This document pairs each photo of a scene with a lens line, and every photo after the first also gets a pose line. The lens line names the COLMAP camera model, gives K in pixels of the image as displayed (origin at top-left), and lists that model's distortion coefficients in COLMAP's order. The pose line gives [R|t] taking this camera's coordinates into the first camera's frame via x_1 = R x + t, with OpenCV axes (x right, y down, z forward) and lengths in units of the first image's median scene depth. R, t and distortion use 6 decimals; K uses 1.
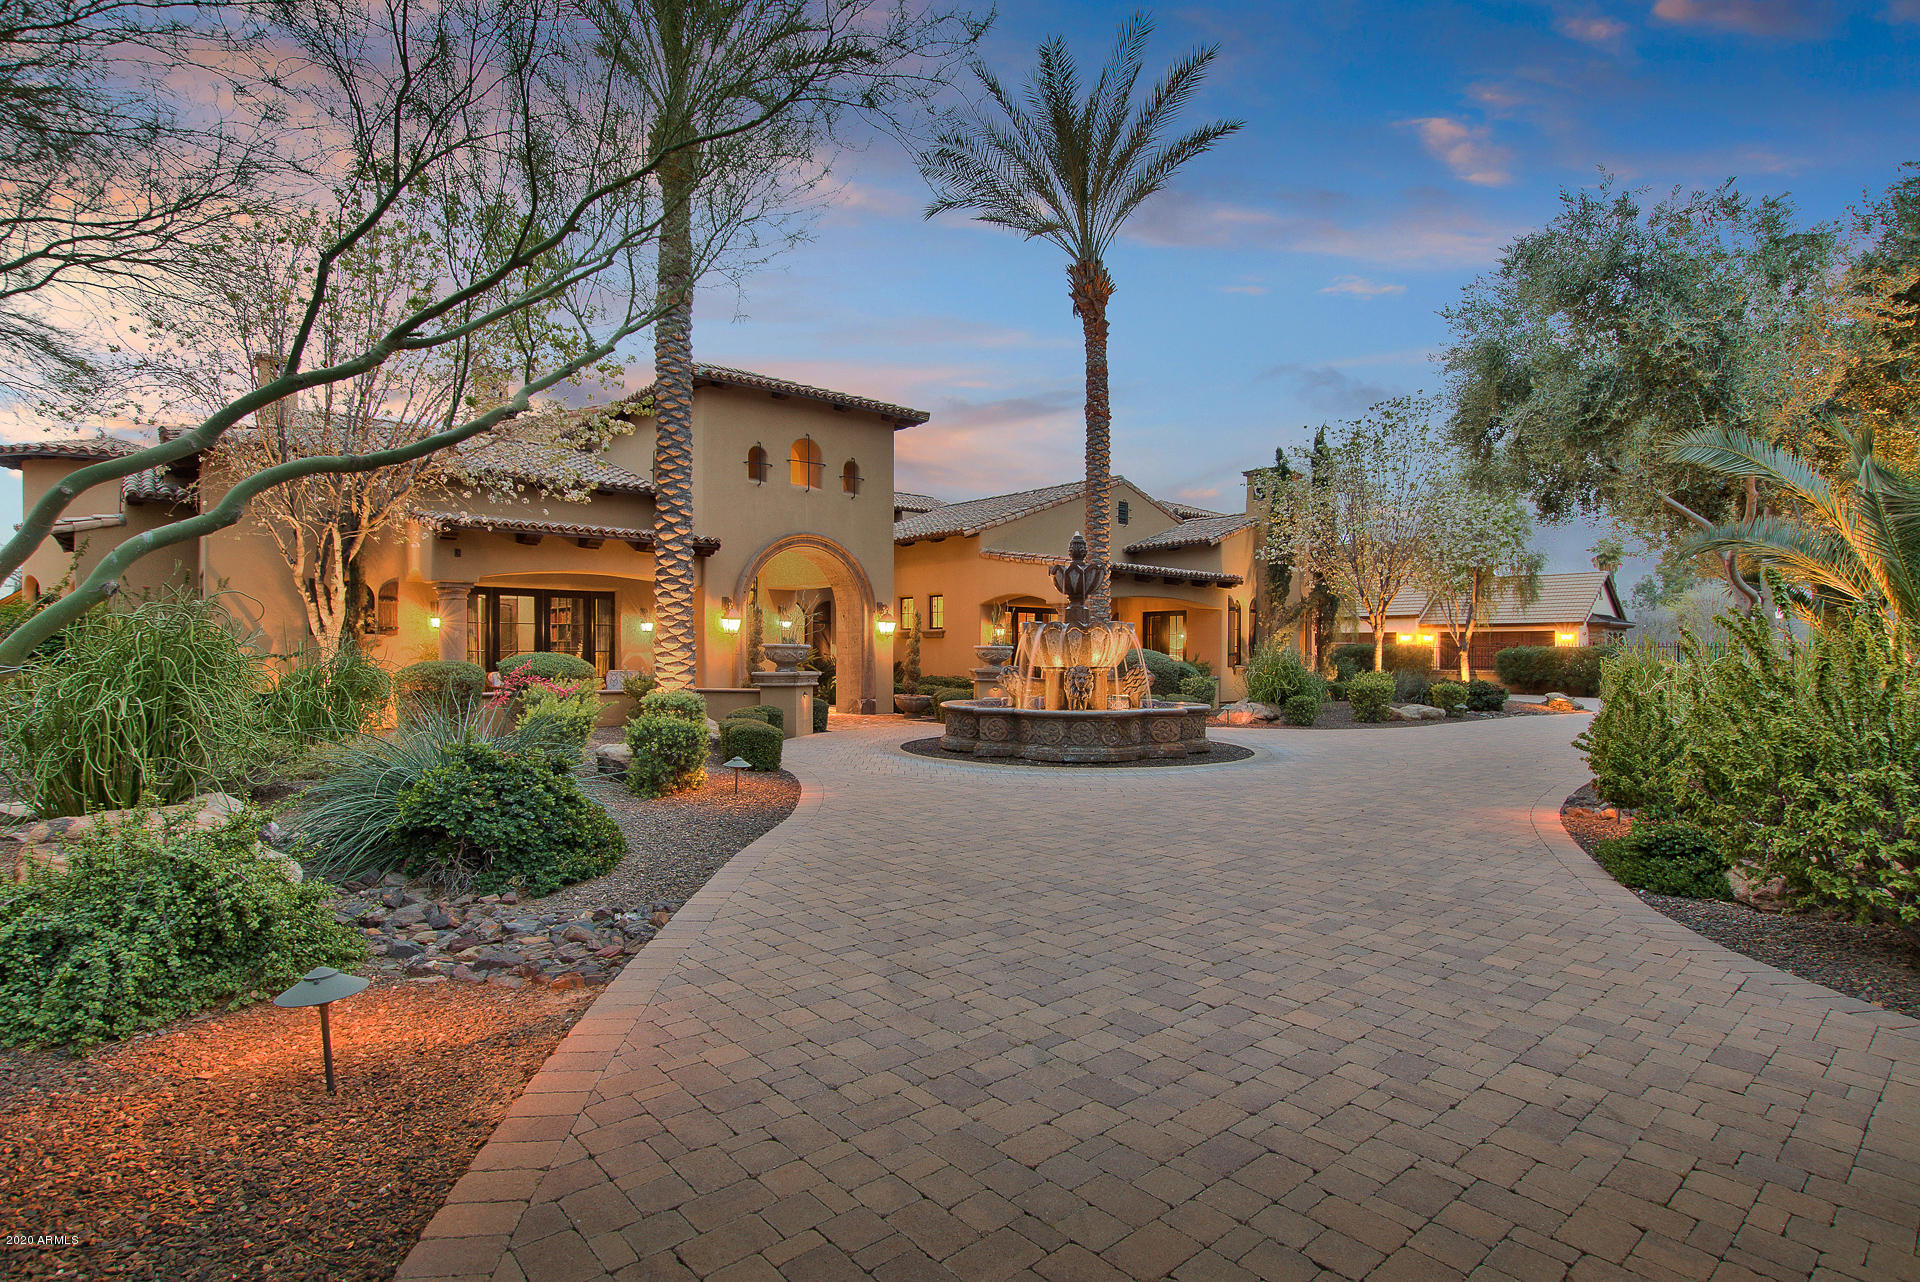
lens RADIAL K [[951.9, 0, 957.7], [0, 951.9, 668.1], [0, 0, 1]] dist [-0.022227, -0.000459]
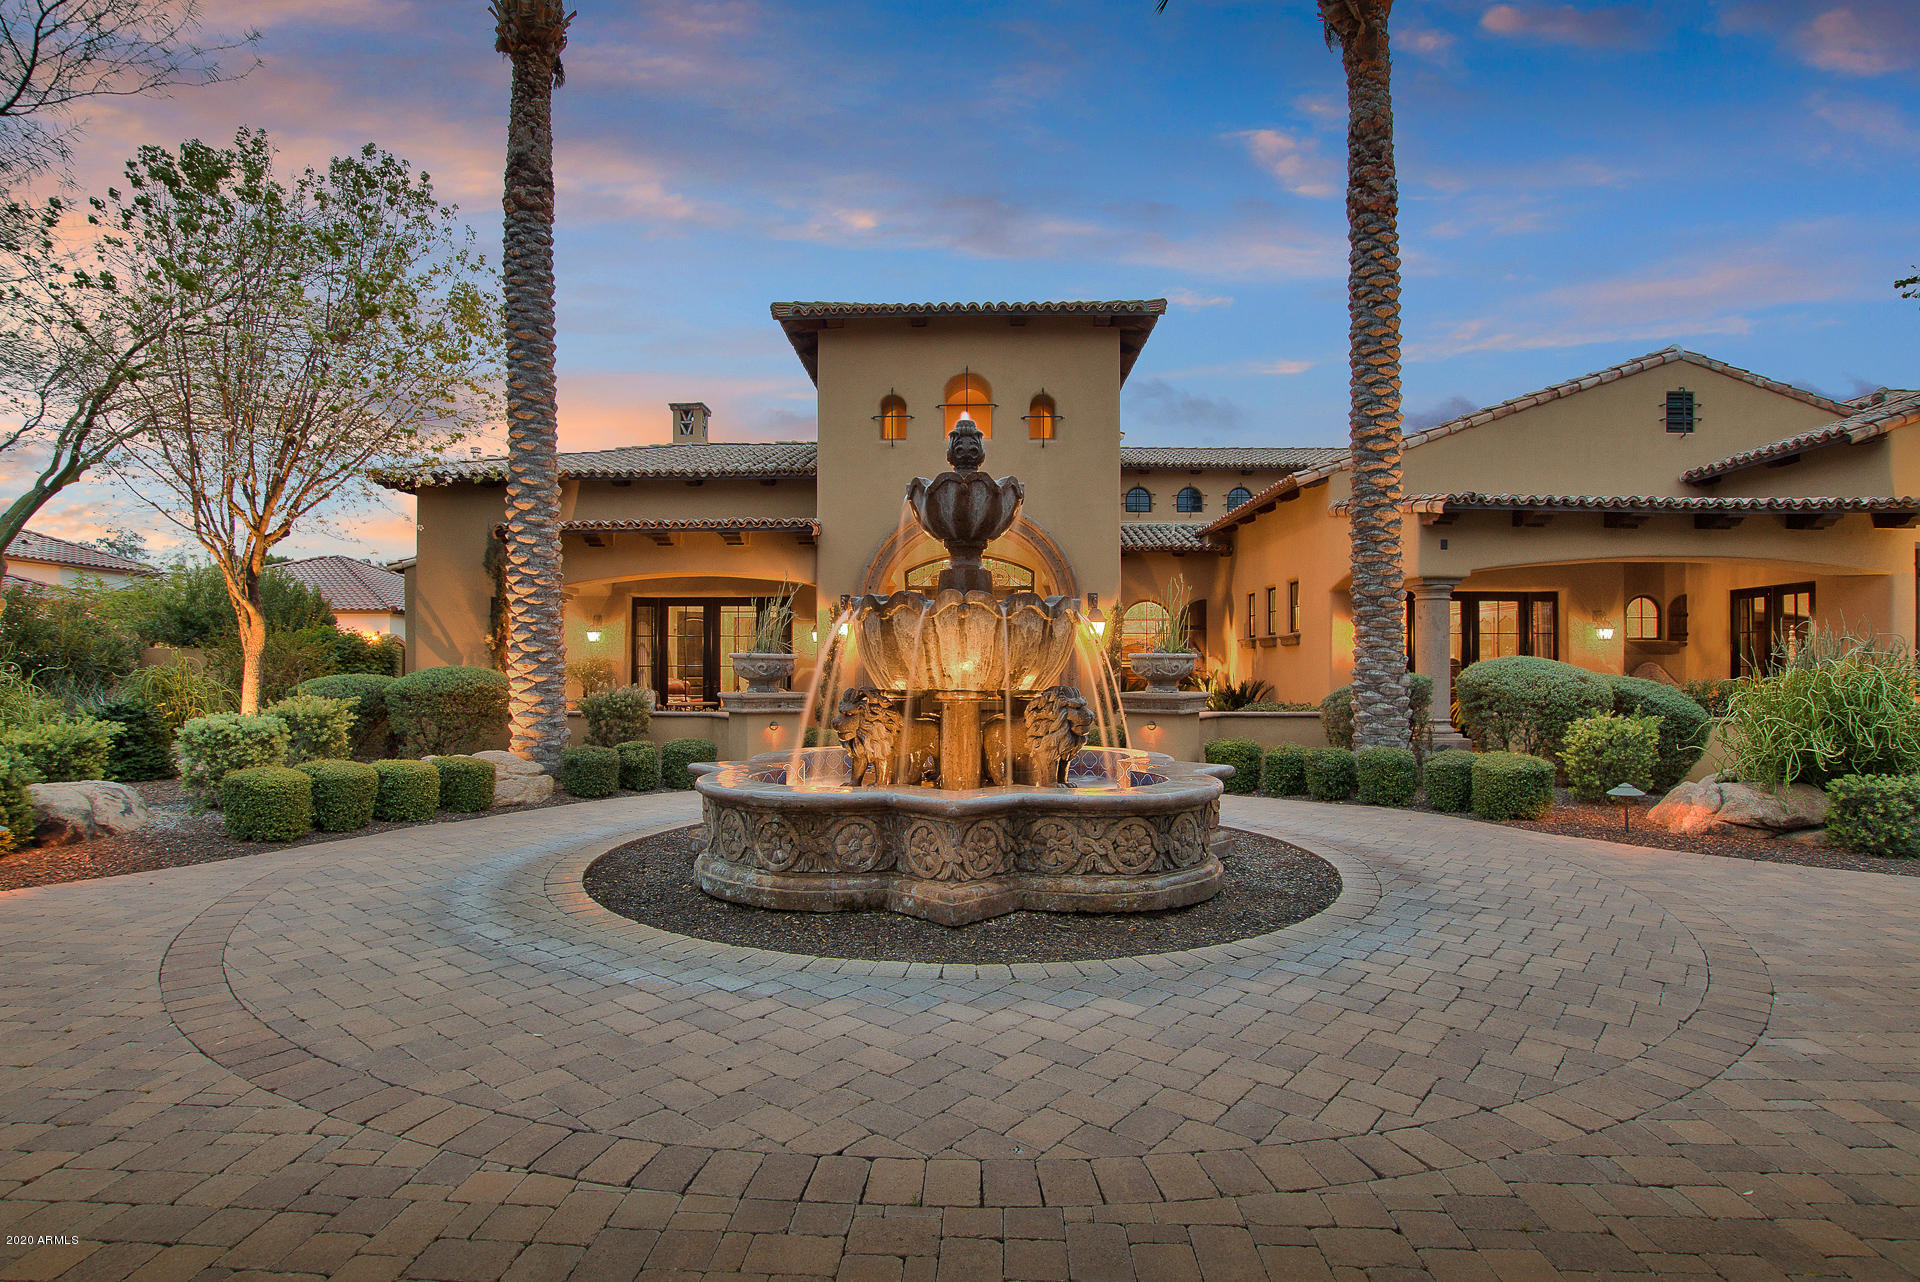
lens RADIAL K [[951.9, 0, 957.7], [0, 951.9, 668.1], [0, 0, 1]] dist [-0.022227, -0.000459]
pose [[0.737241, -0.002348, -0.675625, 0.318804], [-0.012272, 0.999782, -0.016866, -0.003169], [0.675518, 0.020726, 0.737052, 0.450011]]
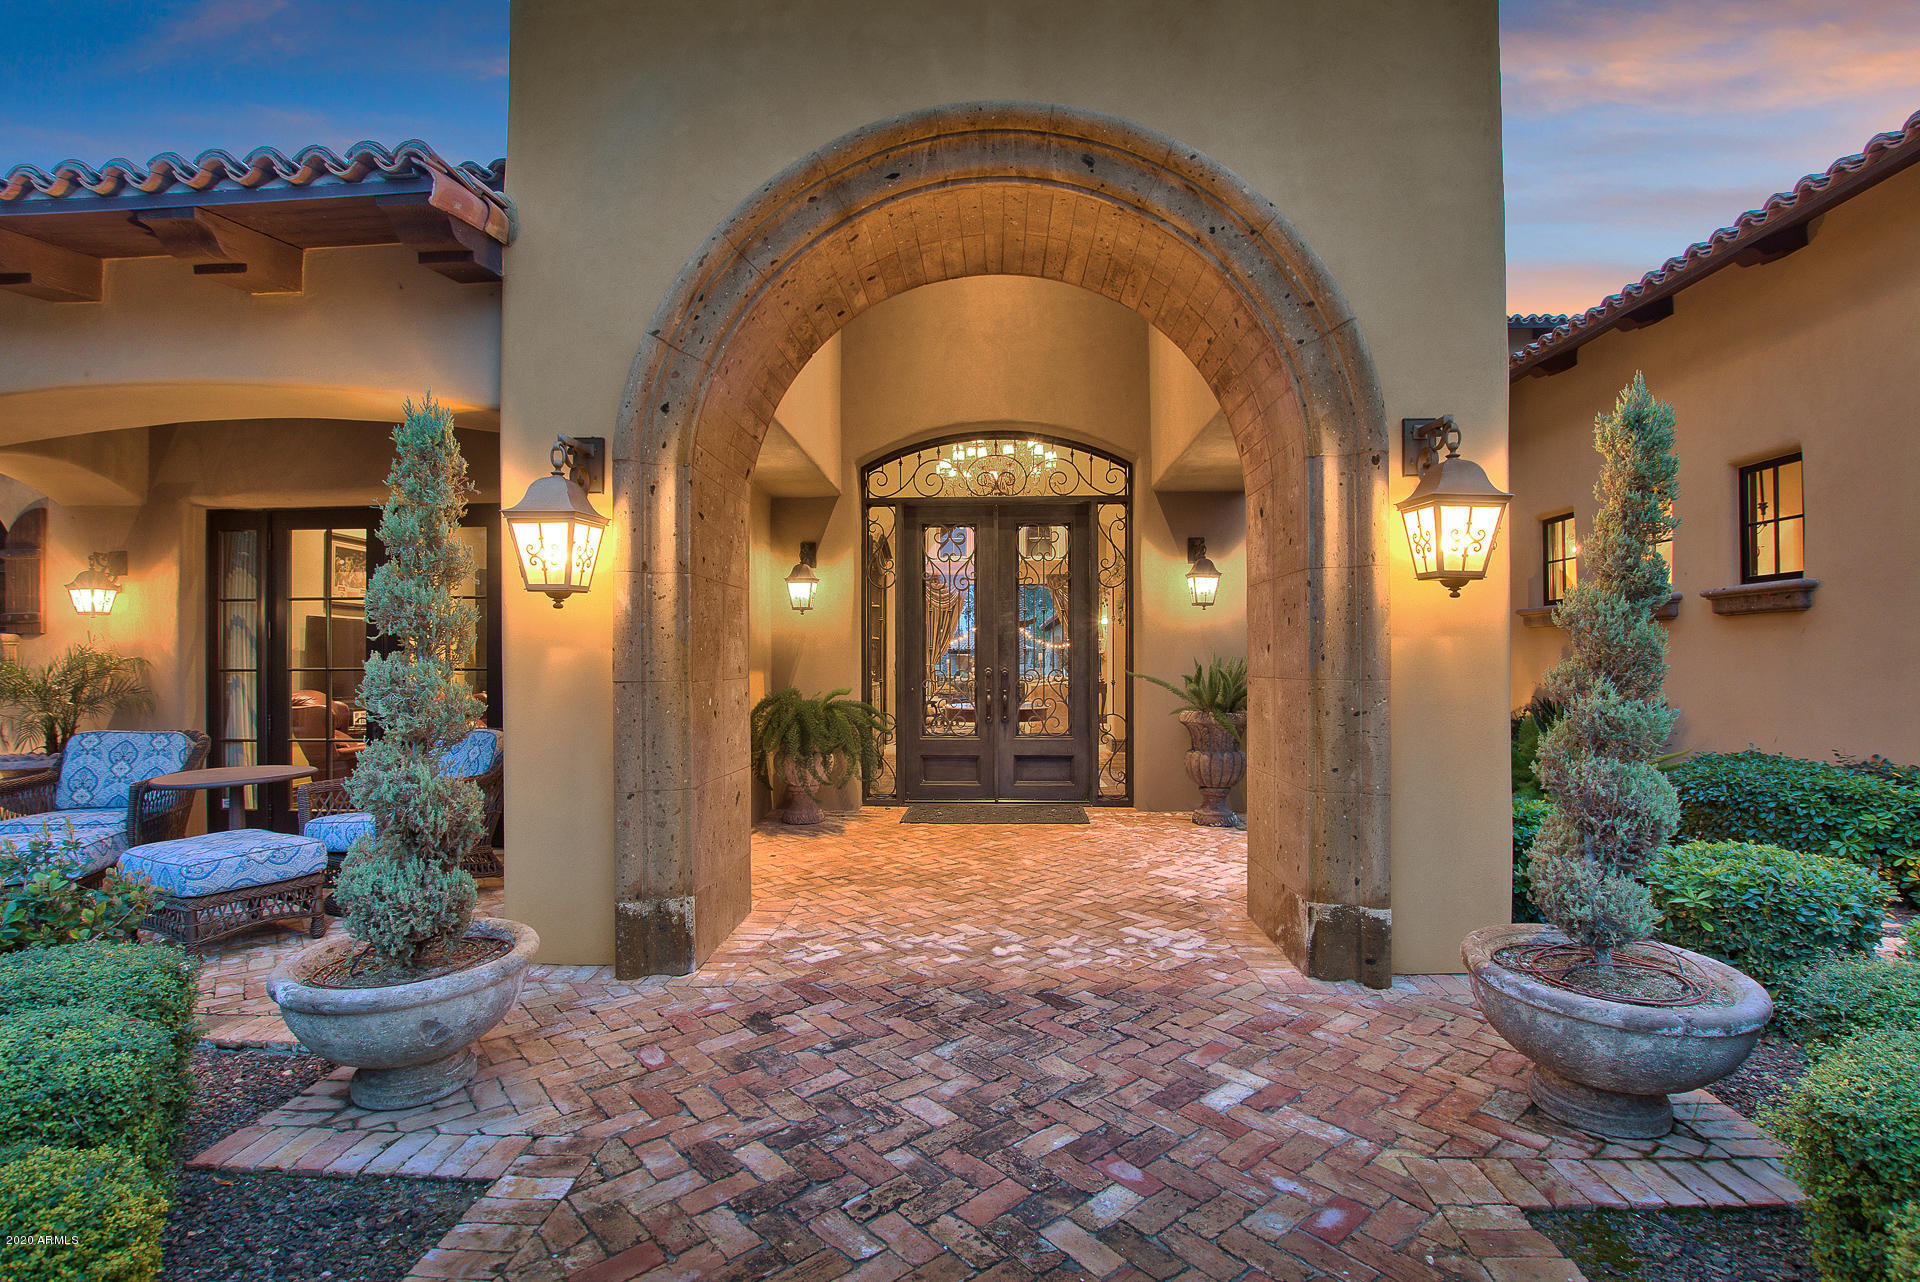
lens RADIAL K [[951.9, 0, 957.7], [0, 951.9, 668.1], [0, 0, 1]] dist [-0.022227, -0.000459]
pose [[0.745515, -0.007210, -0.666450, -0.022756], [-0.006300, 0.999821, -0.017863, -0.012107], [0.666459, 0.017516, 0.745336, 0.811525]]
